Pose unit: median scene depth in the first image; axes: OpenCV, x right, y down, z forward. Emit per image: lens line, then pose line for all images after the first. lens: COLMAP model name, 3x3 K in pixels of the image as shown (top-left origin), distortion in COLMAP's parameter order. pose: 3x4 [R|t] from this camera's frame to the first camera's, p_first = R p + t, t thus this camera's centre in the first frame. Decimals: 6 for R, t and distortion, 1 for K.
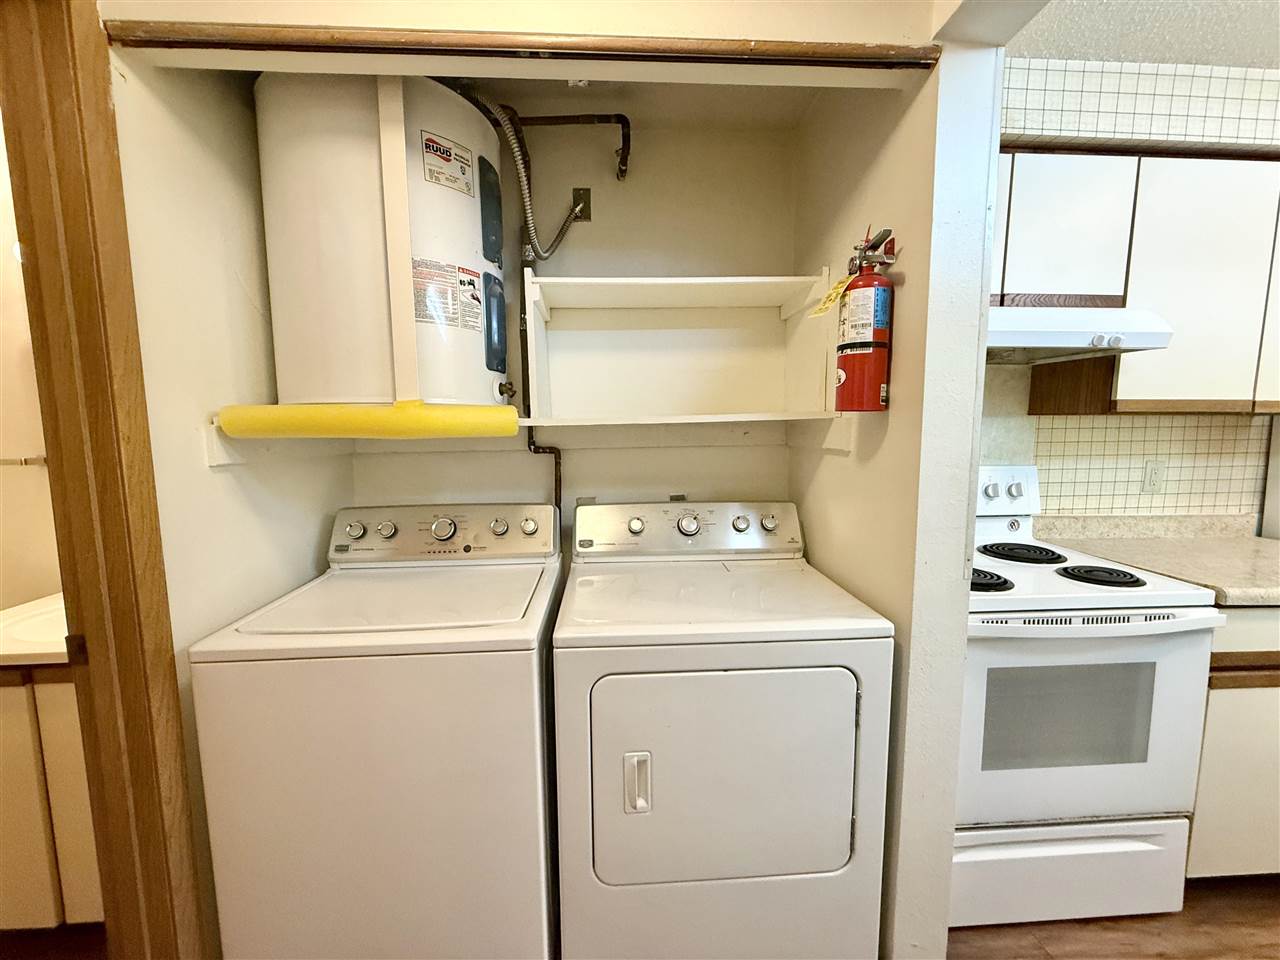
lens RADIAL K [[509.9, 0, 636.0], [0, 509.9, 477.7], [0, 0, 1]] dist [0.004182, 0.000082]
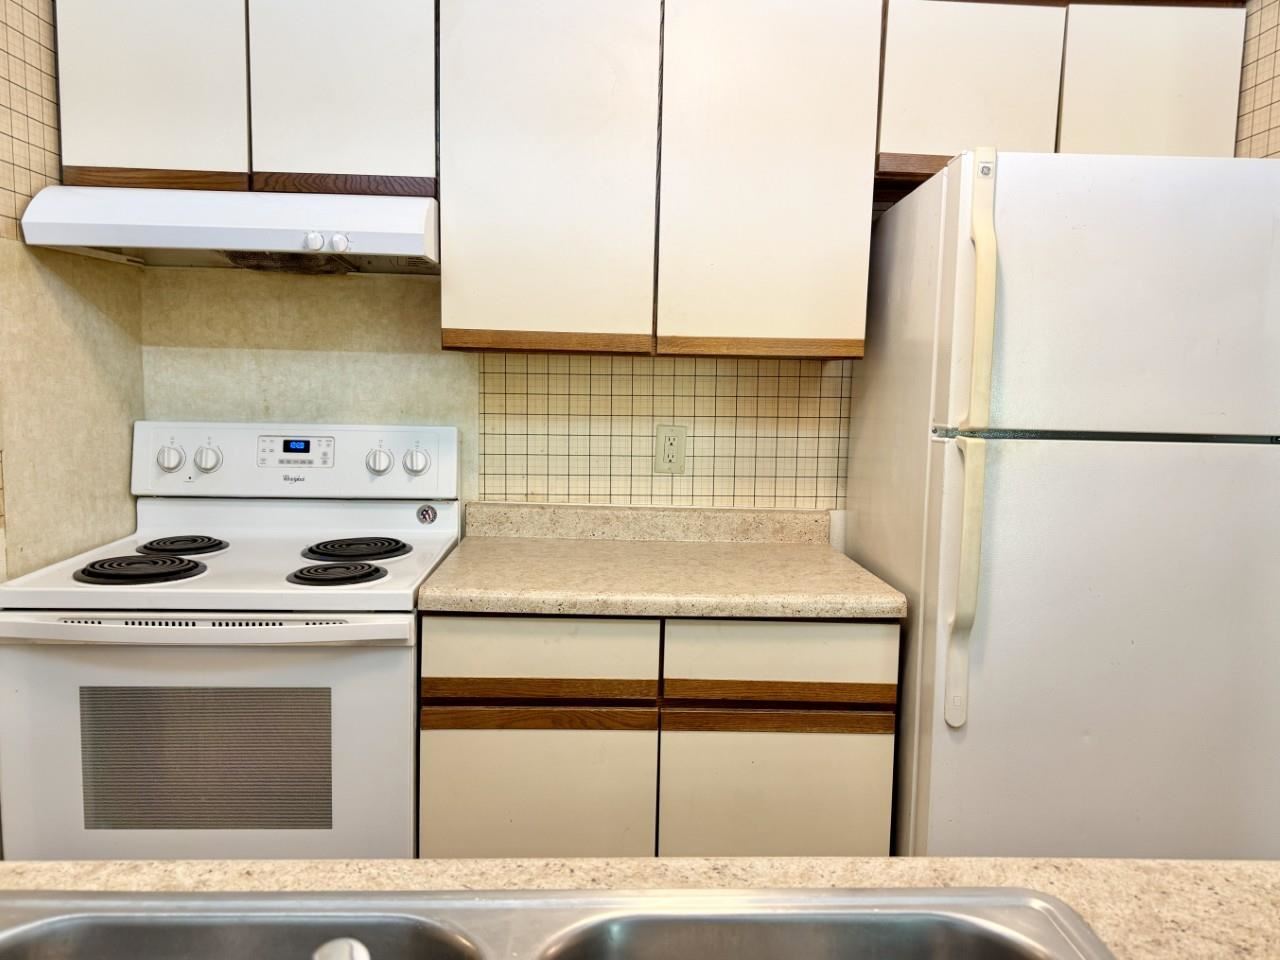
lens RADIAL K [[900.0, 0, 642.0], [0, 900.0, 482.2], [0, 0, 1]] dist [0.048570, -0.050734]
pose [[0.998989, 0.025976, -0.036700, 1.036953], [-0.025664, 0.999631, 0.008942, 0.031880], [0.036919, -0.007991, 0.999286, -0.182715]]
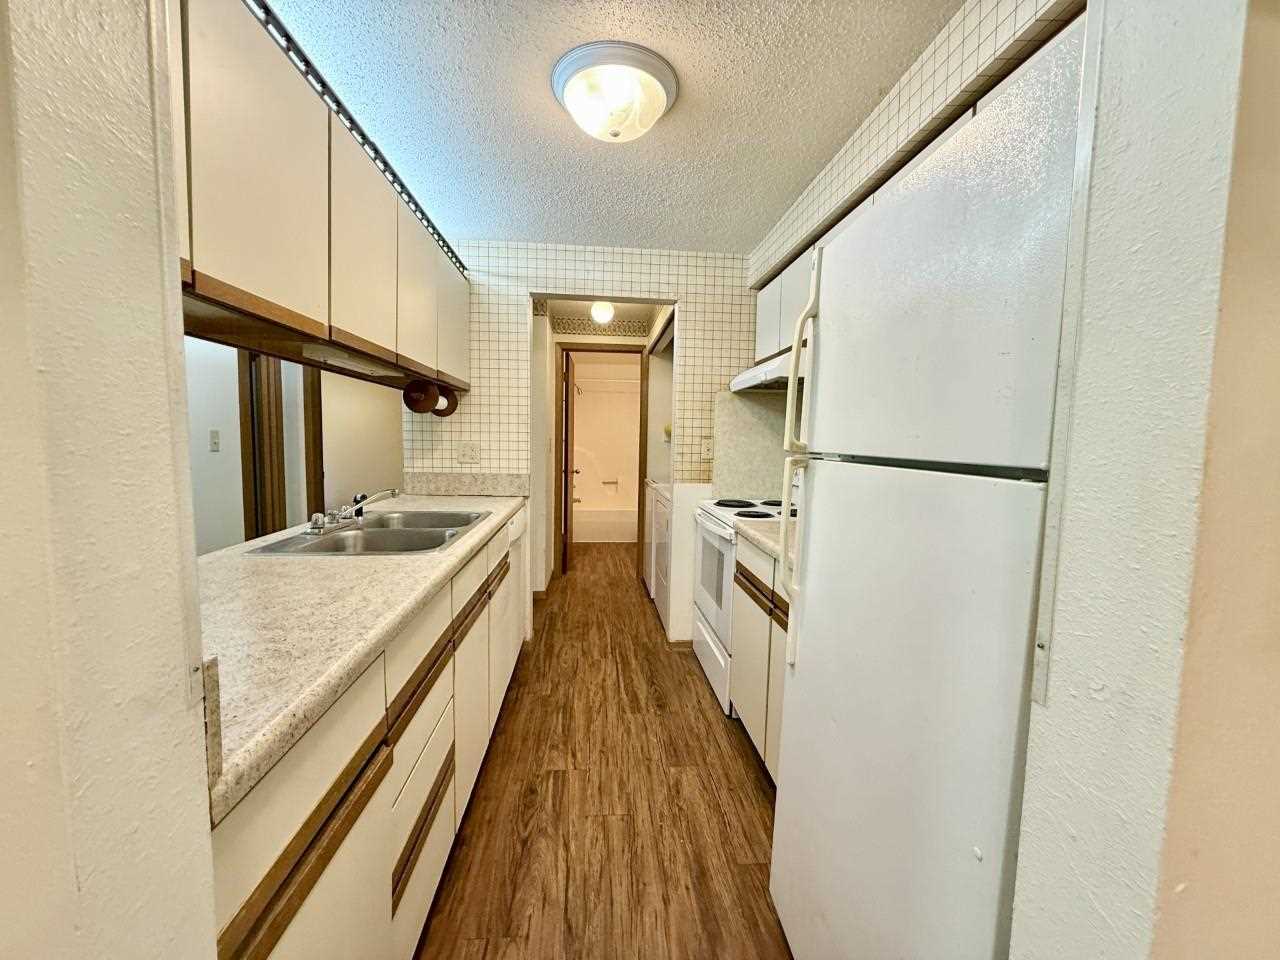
lens RADIAL K [[510.2, 0, 639.1], [0, 510.2, 476.9], [0, 0, 1]] dist [-0.018573, 0.000087]
pose [[0.033338, 0.077454, -0.996438, 1.943300], [-0.125722, 0.989398, 0.072700, -0.005699], [0.991505, 0.122851, 0.042722, 0.399985]]
